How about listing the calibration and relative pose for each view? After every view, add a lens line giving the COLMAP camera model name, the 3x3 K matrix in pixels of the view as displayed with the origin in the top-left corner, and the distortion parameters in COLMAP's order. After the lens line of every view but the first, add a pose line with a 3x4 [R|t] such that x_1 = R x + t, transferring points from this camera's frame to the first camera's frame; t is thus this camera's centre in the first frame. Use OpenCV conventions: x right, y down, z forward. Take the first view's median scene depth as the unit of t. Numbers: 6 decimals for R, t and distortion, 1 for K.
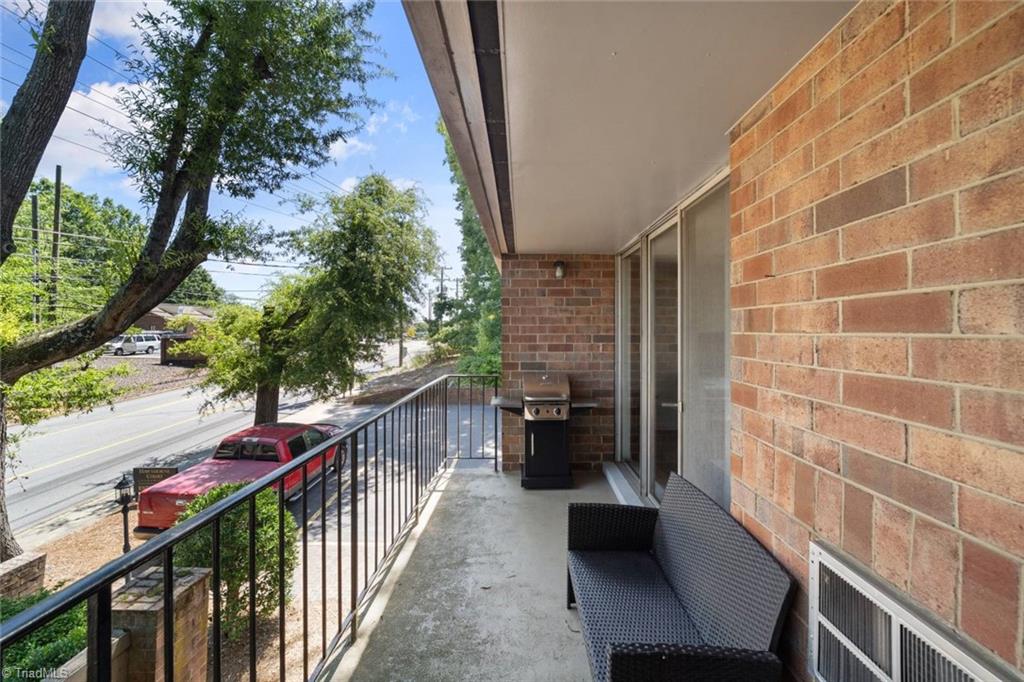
lens RADIAL K [[396.5, 0, 513.0], [0, 396.5, 330.1], [0, 0, 1]] dist [-0.017243, 0.005171]
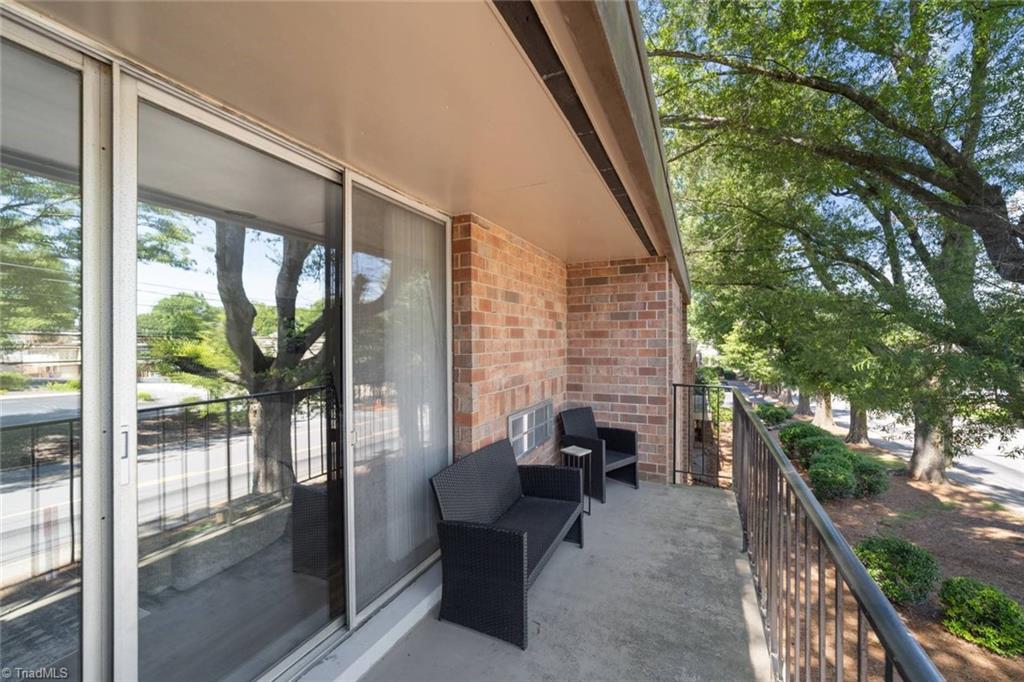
lens RADIAL K [[396.5, 0, 514.3], [0, 396.5, 338.2], [0, 0, 1]] dist [-0.017243, 0.005171]
pose [[-0.909310, -0.002452, 0.416112, -0.290993], [-0.001905, 0.999997, 0.001729, -0.002059], [-0.416114, 0.000779, -0.909312, 2.527024]]
